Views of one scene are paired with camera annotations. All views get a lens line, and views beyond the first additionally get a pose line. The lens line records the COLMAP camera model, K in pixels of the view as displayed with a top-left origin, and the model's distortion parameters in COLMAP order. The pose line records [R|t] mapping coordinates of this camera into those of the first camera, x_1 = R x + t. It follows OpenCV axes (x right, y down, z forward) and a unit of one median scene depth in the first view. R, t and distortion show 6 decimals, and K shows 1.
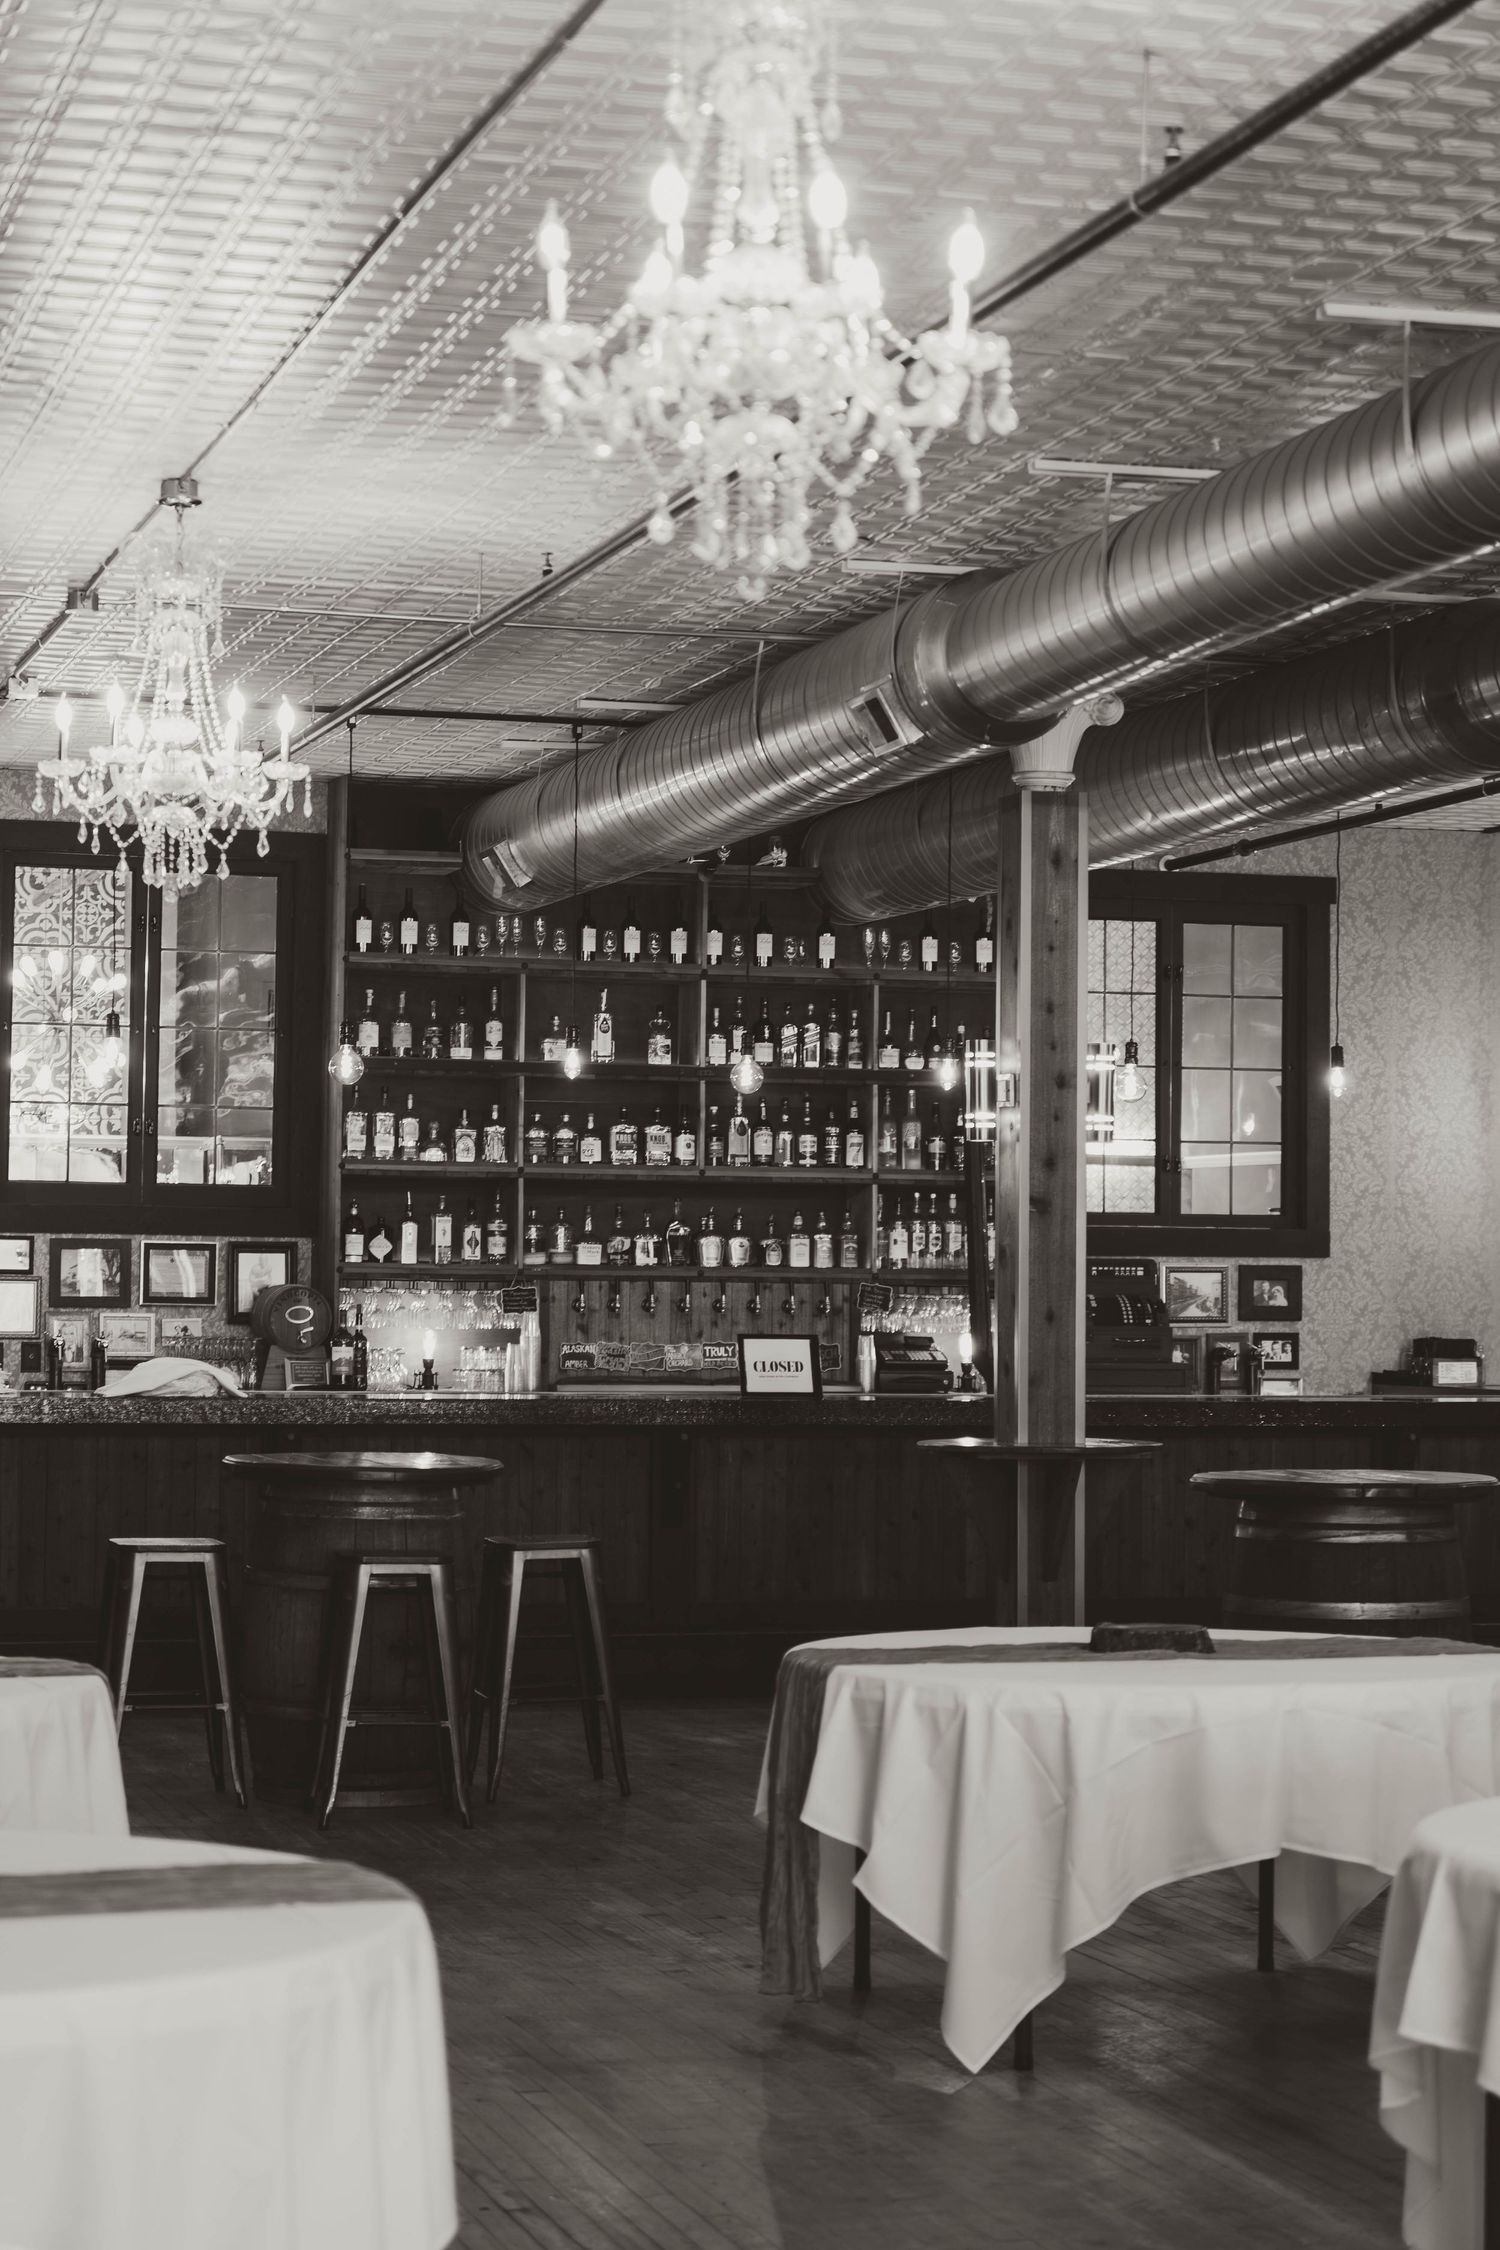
lens RADIAL K [[4380.6, 0, 750.0], [0, 4380.6, 1125.0], [0, 0, 1]] dist [0.029641, 0.034813]
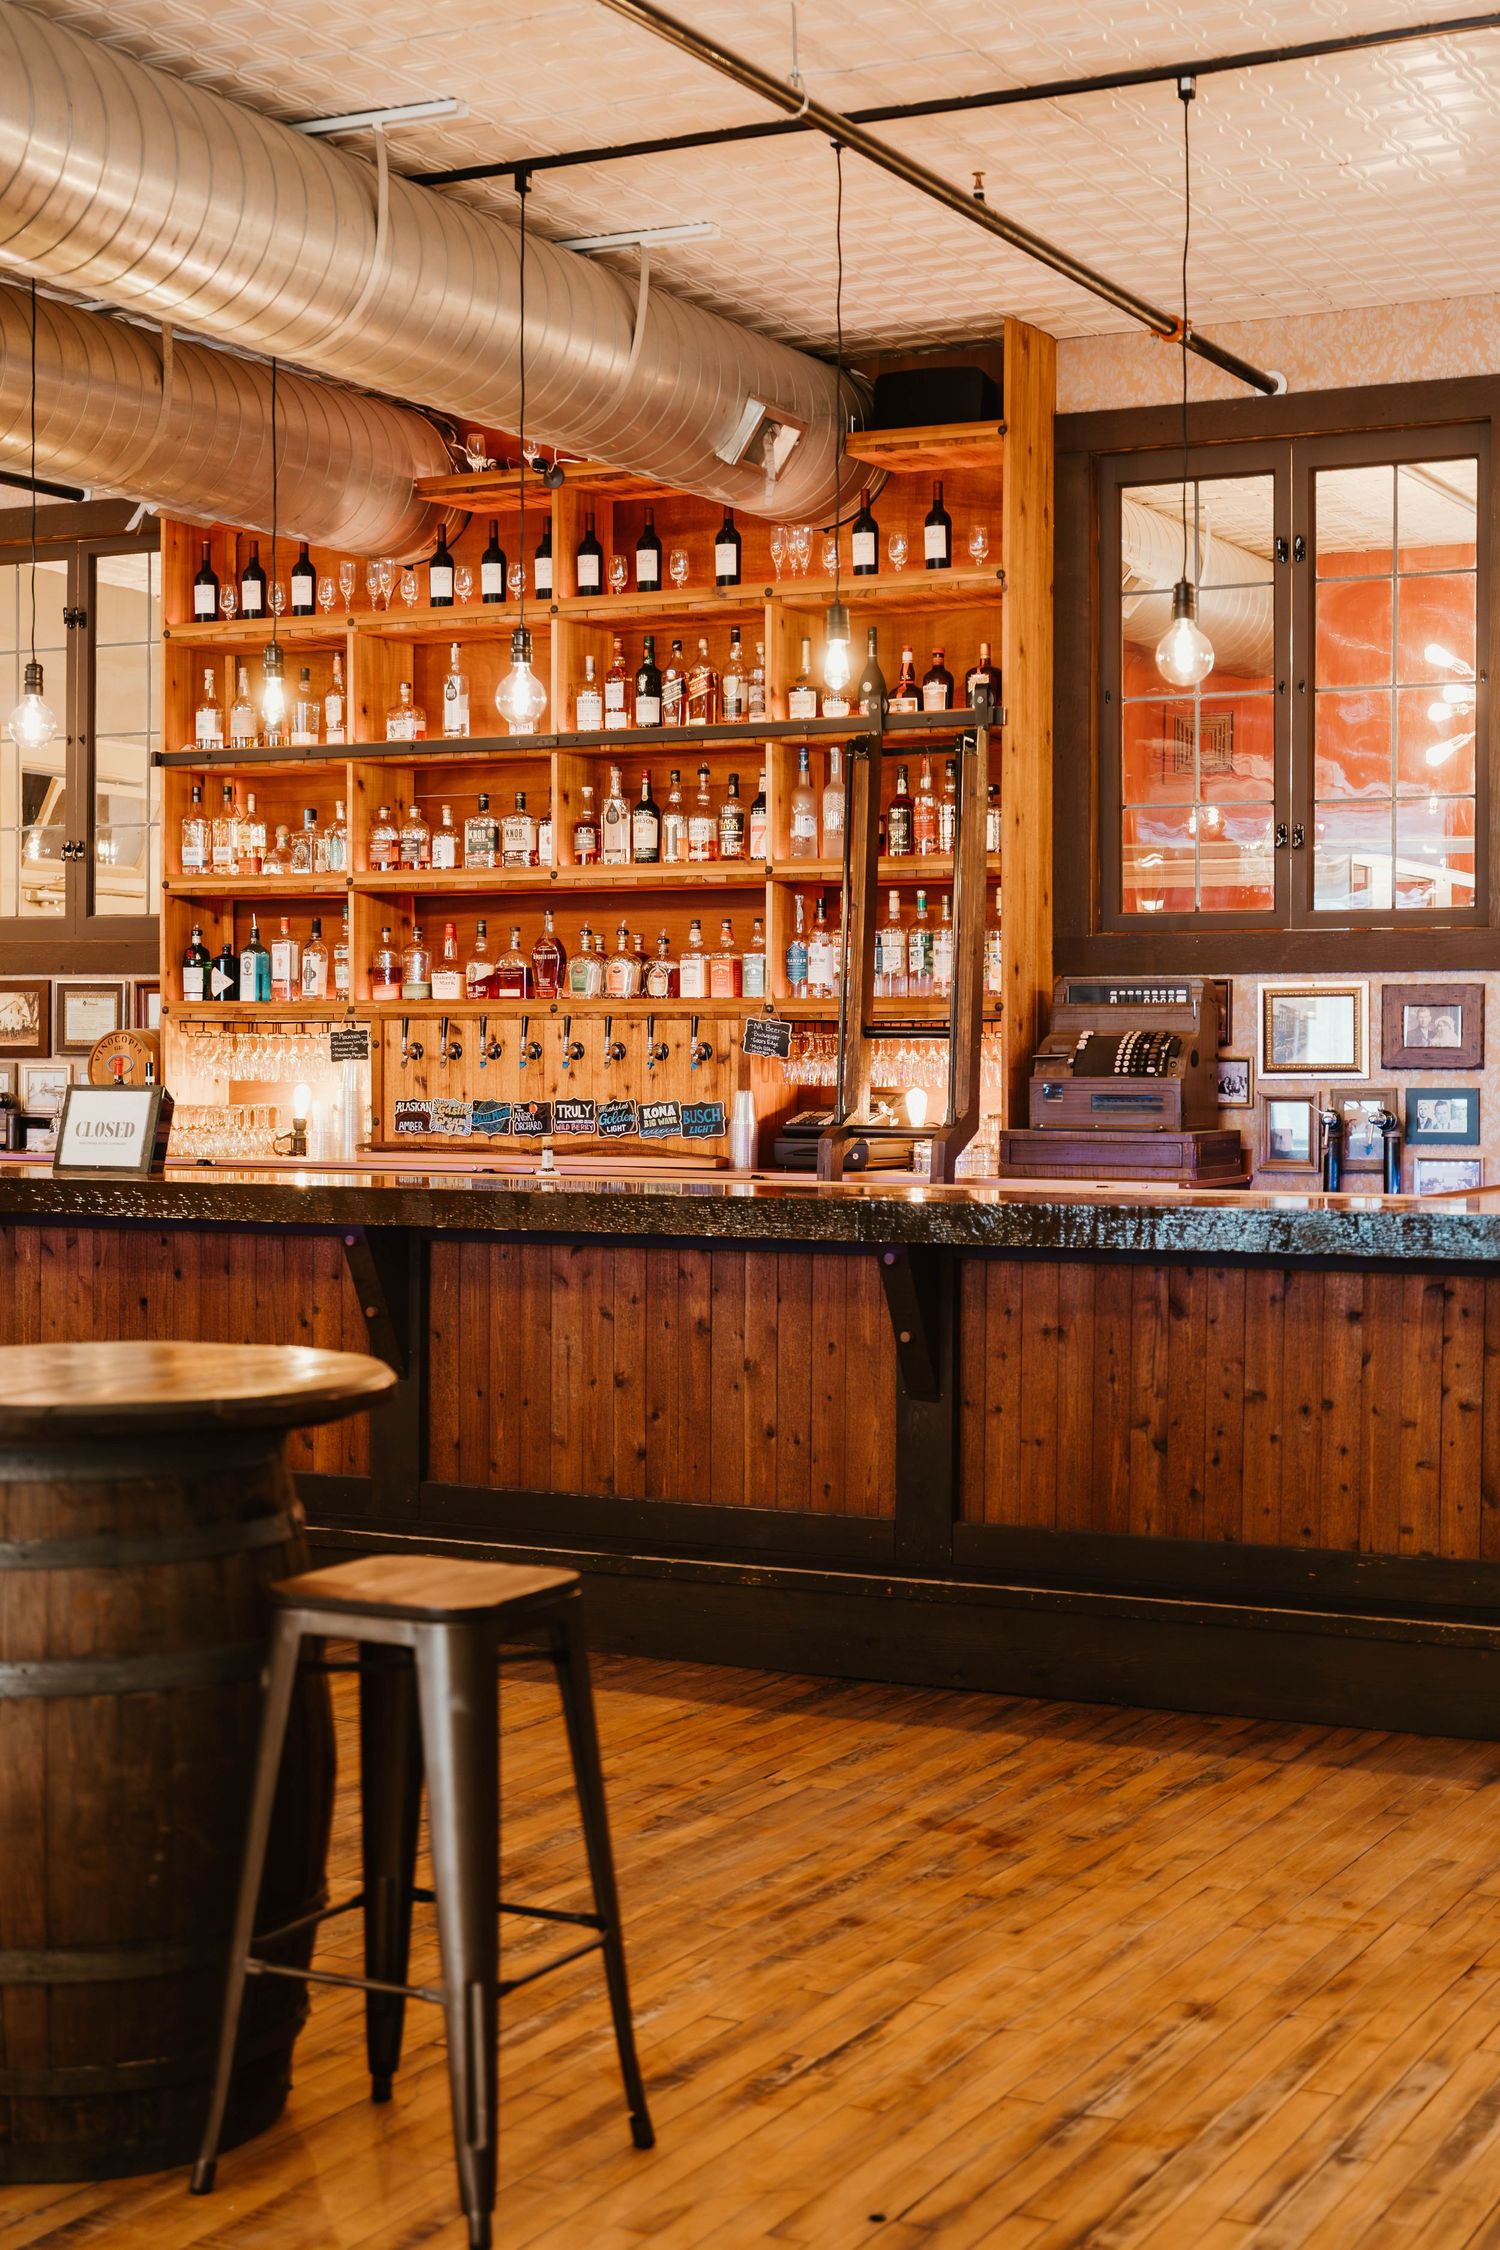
lens RADIAL K [[3214.7, 0, 750.0], [0, 3214.7, 1125.0], [0, 0, 1]] dist [-0.006625, -0.005275]
pose [[0.728197, 0.006814, -0.685334, 0.396229], [0.029352, 0.998723, 0.041117, 0.032309], [0.684739, -0.050057, 0.727067, 0.620716]]
